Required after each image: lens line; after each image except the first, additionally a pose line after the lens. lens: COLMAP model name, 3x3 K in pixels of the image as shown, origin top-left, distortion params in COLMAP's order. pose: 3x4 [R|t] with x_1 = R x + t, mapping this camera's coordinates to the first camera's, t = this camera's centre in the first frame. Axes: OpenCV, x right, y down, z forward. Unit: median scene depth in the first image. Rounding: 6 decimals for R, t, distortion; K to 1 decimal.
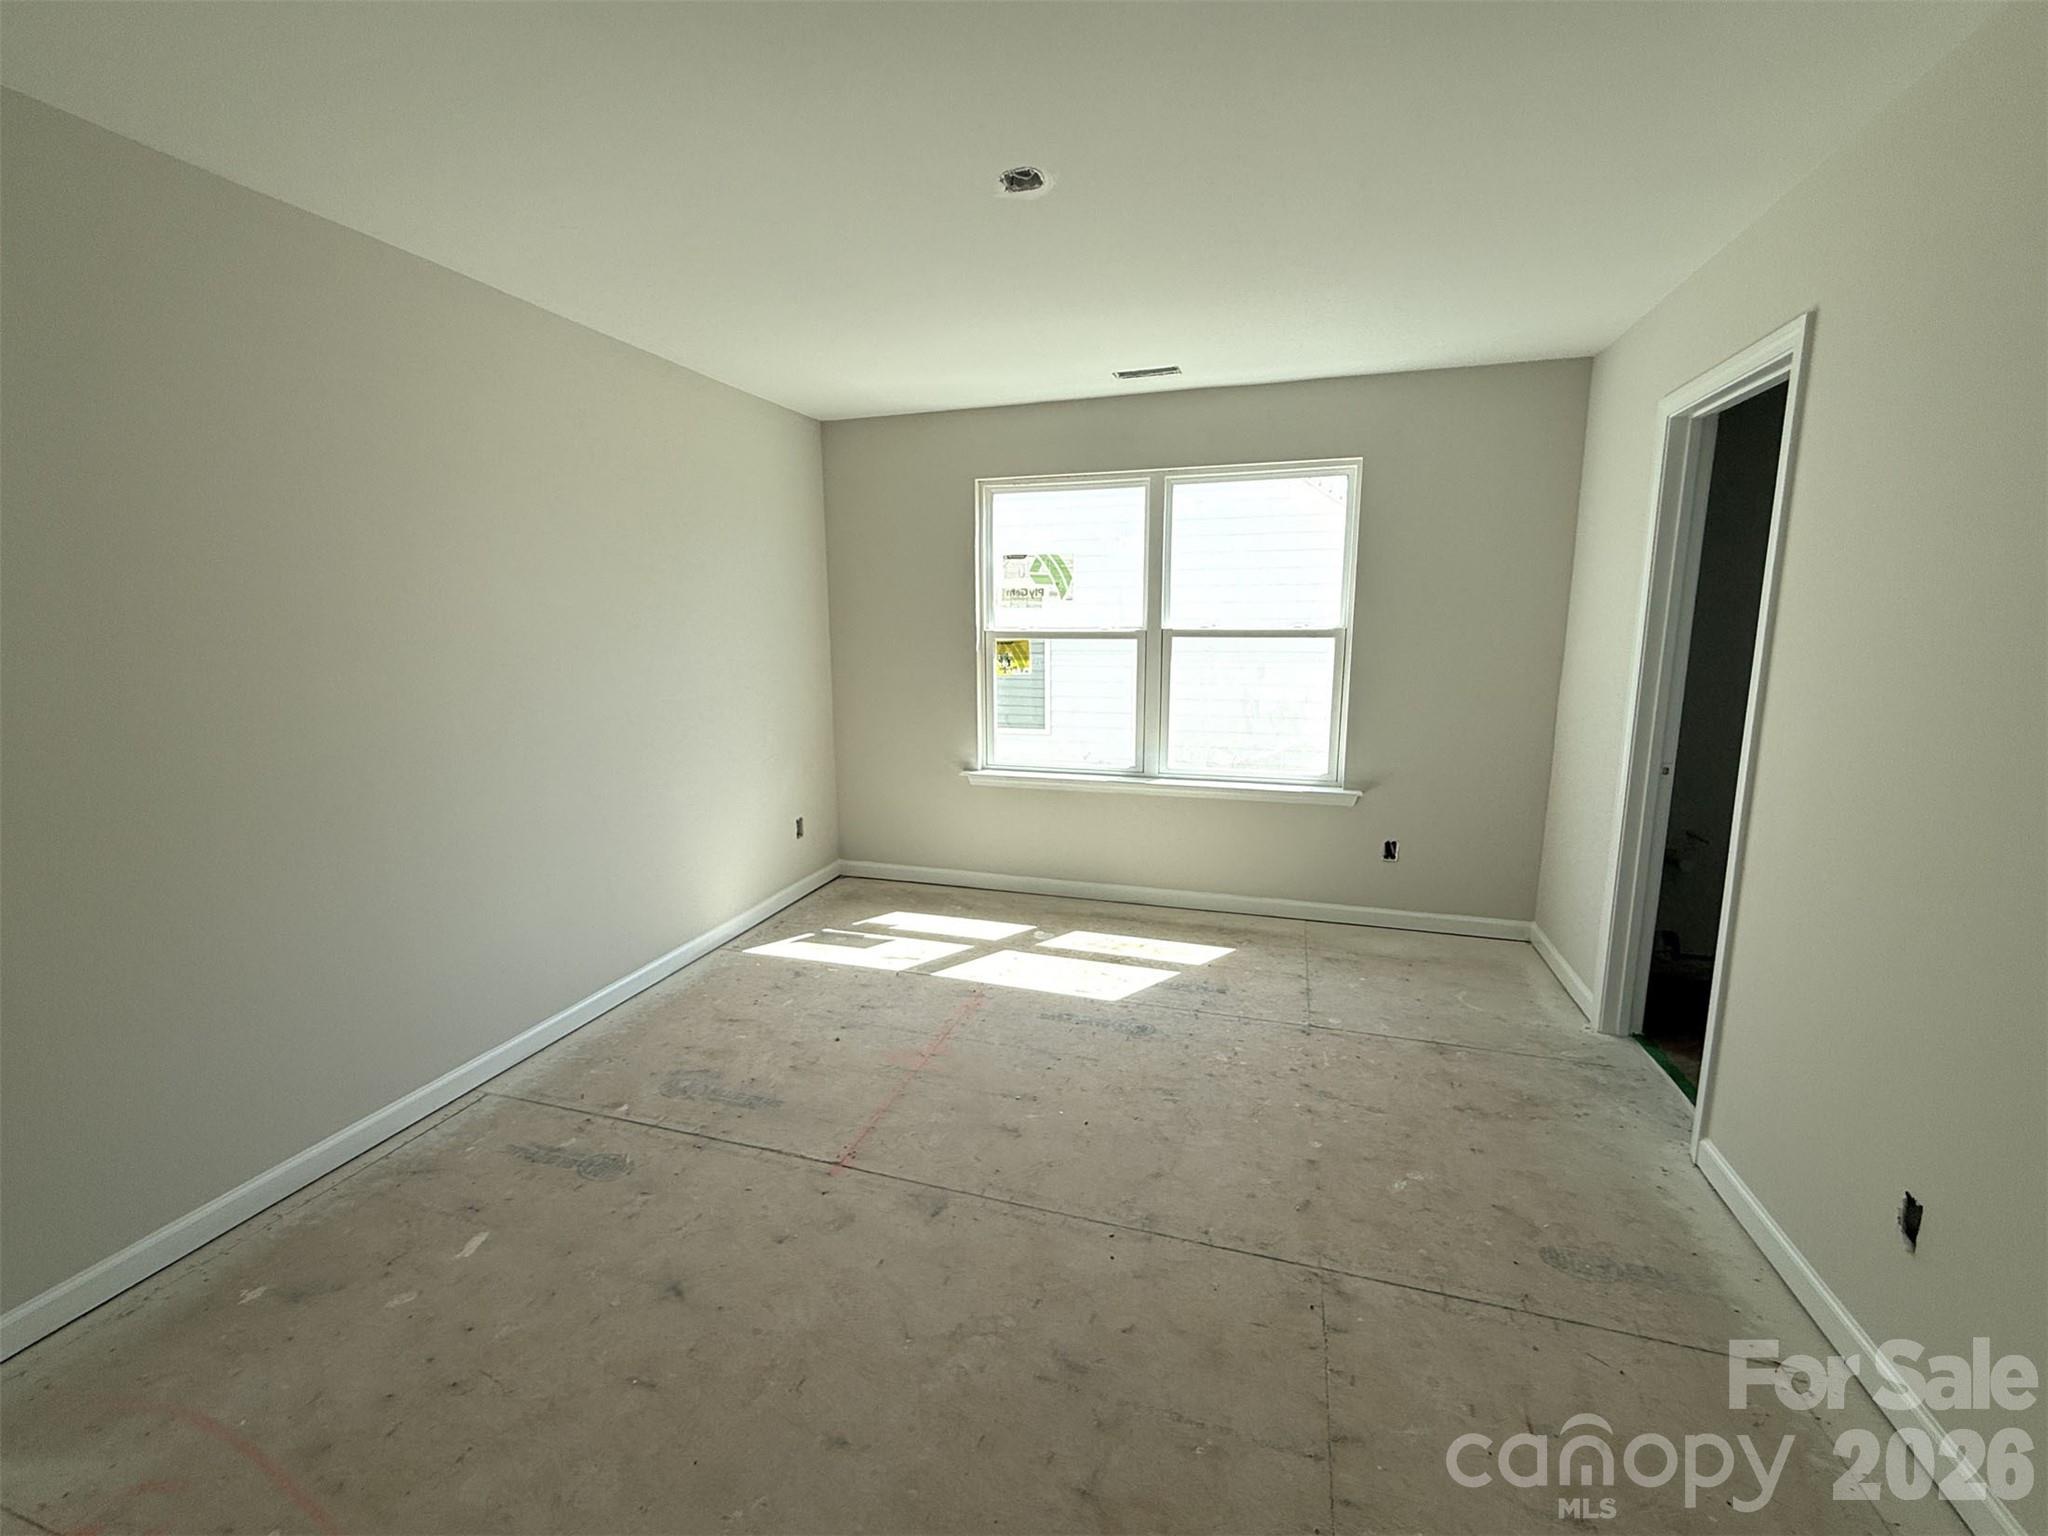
lens RADIAL K [[827.2, 0, 1024.0], [0, 827.2, 768.0], [0, 0, 1]] dist [-0.000389, 0.000271]
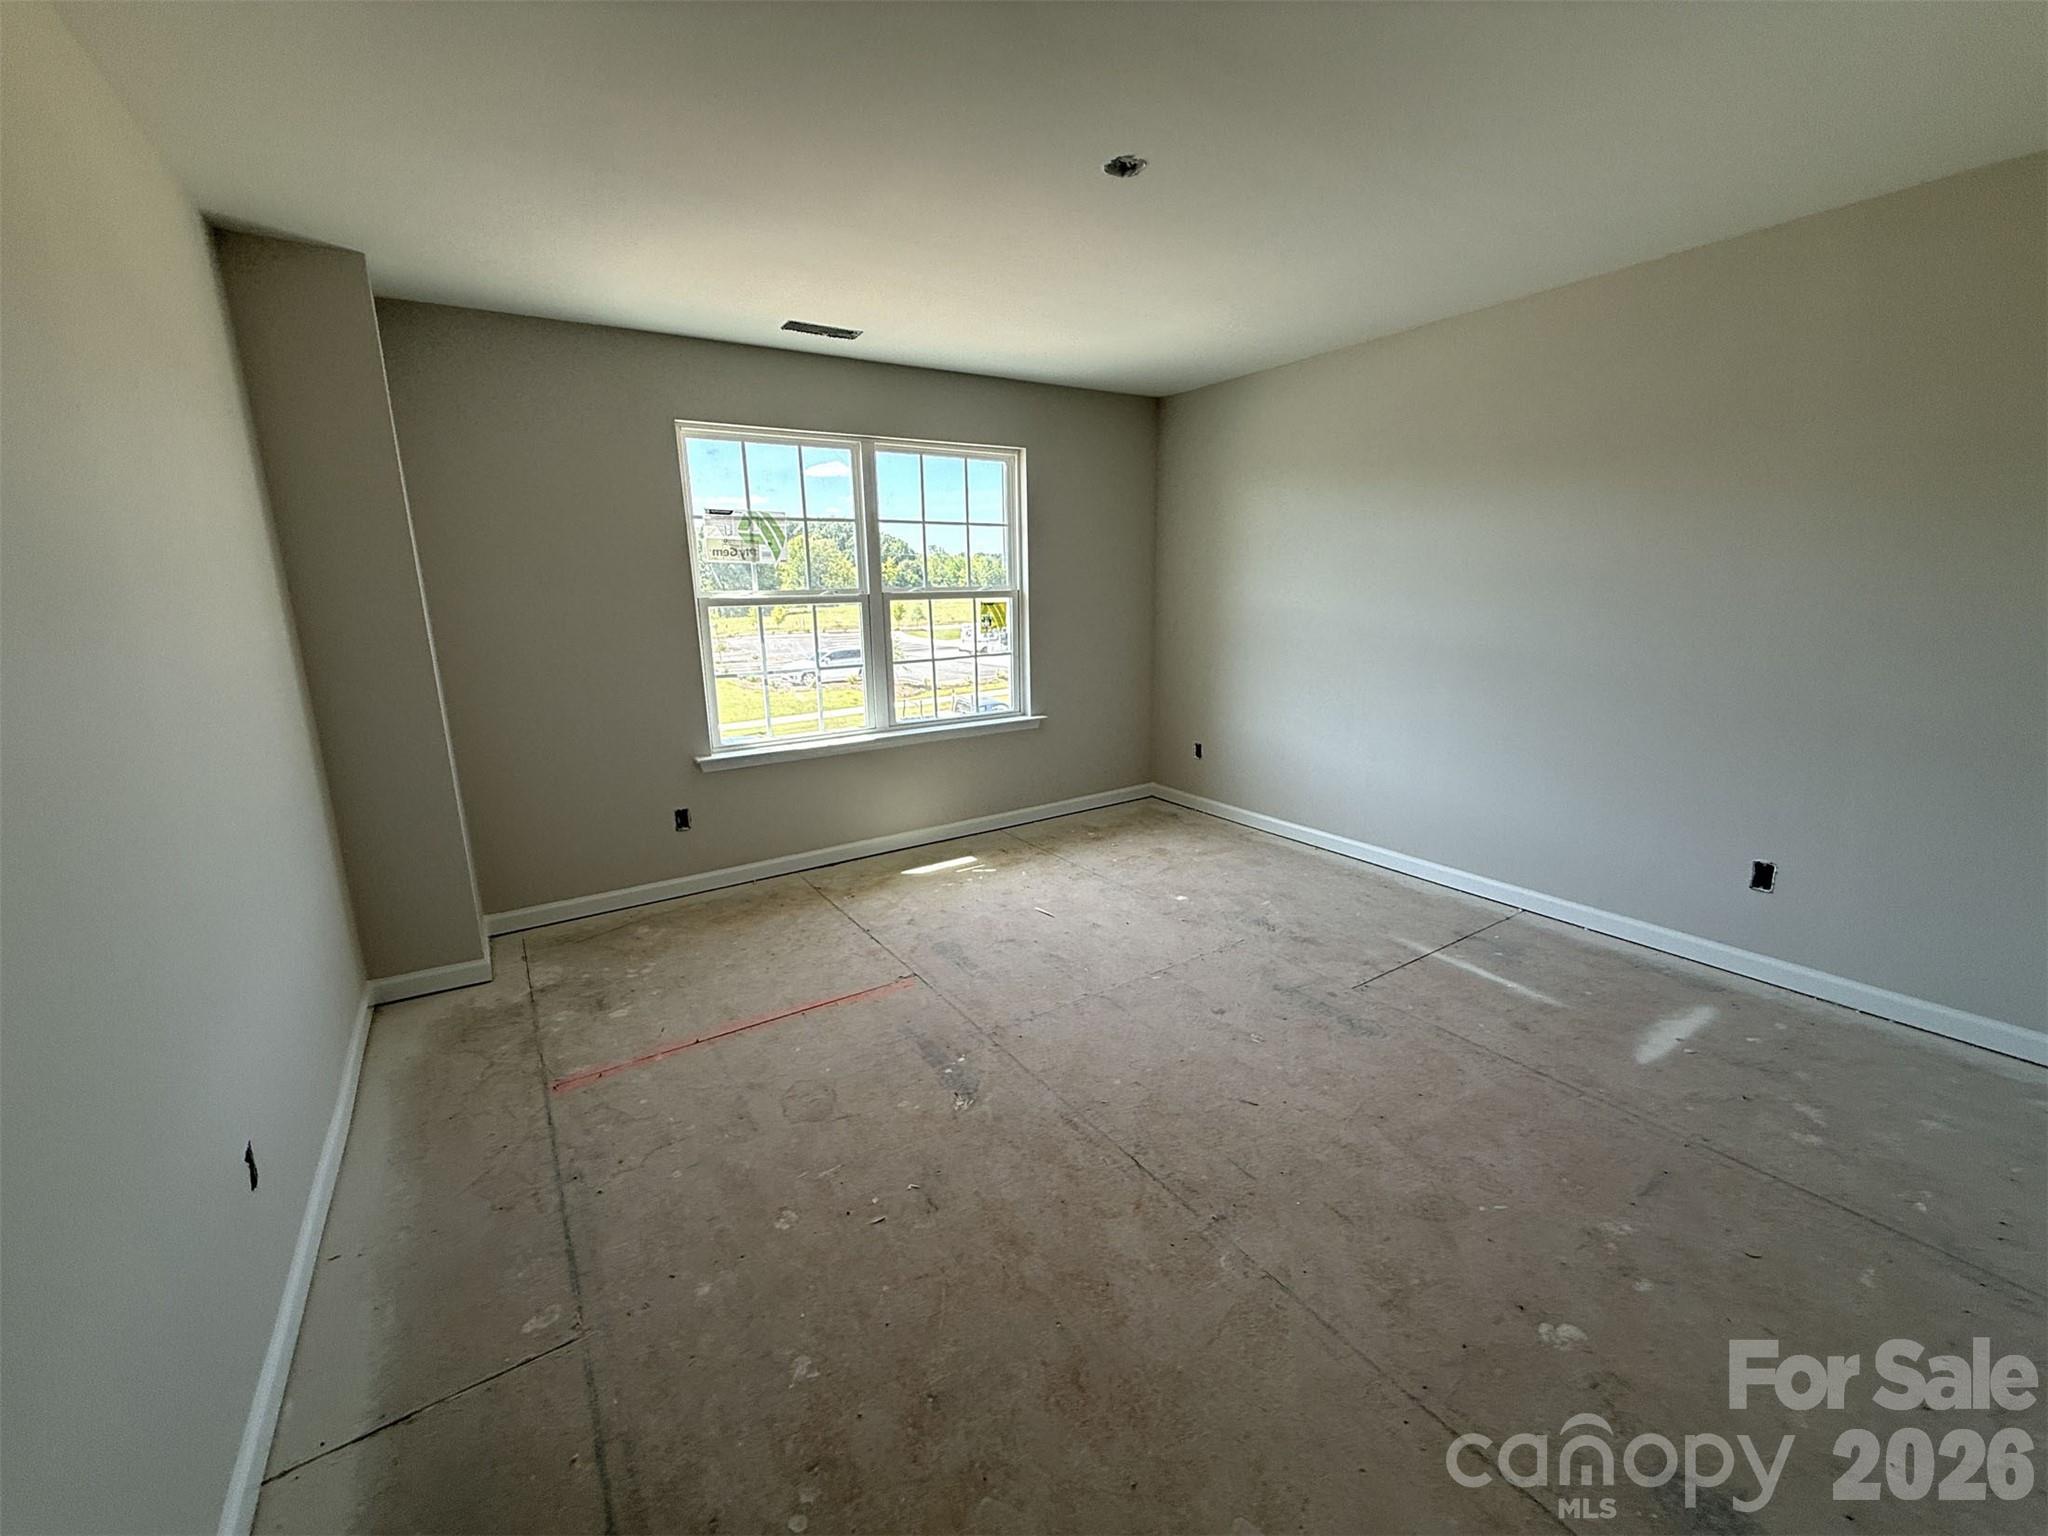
lens RADIAL K [[827.2, 0, 1024.0], [0, 827.2, 768.0], [0, 0, 1]] dist [-0.000389, 0.000271]
pose [[0.635542, -0.181940, 0.750322, -0.550456], [0.145641, 0.982641, 0.114912, -0.039939], [-0.758205, 0.036246, 0.651008, 0.185293]]
